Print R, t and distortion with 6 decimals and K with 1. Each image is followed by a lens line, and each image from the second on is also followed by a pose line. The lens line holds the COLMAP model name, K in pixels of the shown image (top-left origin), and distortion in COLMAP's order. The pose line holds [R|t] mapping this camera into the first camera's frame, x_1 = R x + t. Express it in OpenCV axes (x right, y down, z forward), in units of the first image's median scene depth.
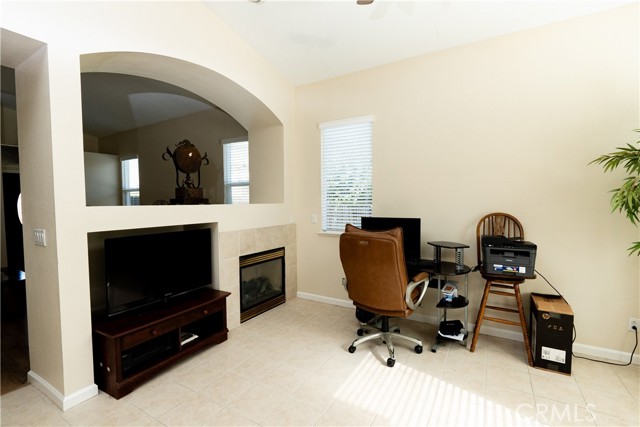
lens RADIAL K [[290.9, 0, 321.4], [0, 290.9, 214.2], [0, 0, 1]] dist [-0.011228, 0.001634]
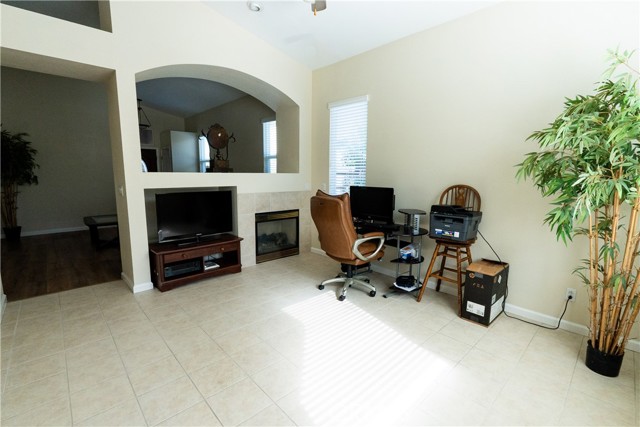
lens RADIAL K [[290.9, 0, 321.4], [0, 290.9, 214.2], [0, 0, 1]] dist [-0.011228, 0.001634]
pose [[0.961568, 0.054886, -0.269024, 0.409185], [-0.028626, 0.994517, 0.100581, 0.010745], [0.273070, -0.089014, 0.957867, -0.199320]]
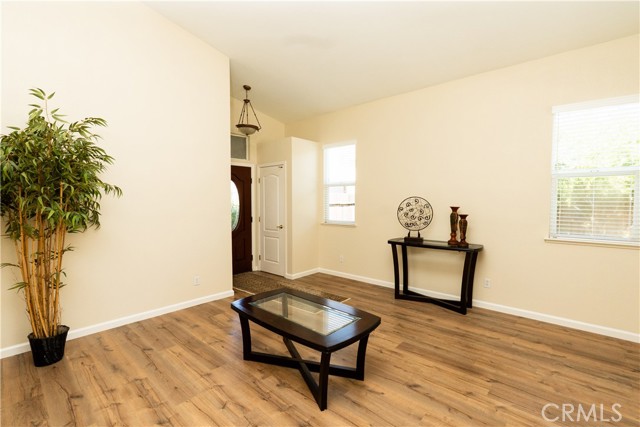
lens RADIAL K [[290.9, 0, 321.4], [0, 290.9, 214.2], [0, 0, 1]] dist [-0.011228, 0.001634]
pose [[0.981821, 0.018480, -0.188906, -1.275526], [-0.018006, 0.999829, 0.004228, -0.005752], [0.188952, -0.000750, 0.981986, 0.442923]]
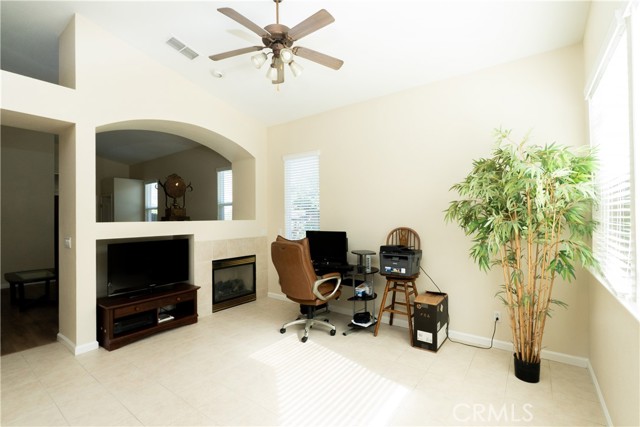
lens RADIAL K [[290.9, 0, 321.4], [0, 290.9, 214.2], [0, 0, 1]] dist [-0.011228, 0.001634]
pose [[0.995121, -0.003833, -0.098585, 0.385308], [-0.001407, 0.998592, -0.053032, 0.006302], [0.098650, 0.052912, 0.993715, -0.299888]]
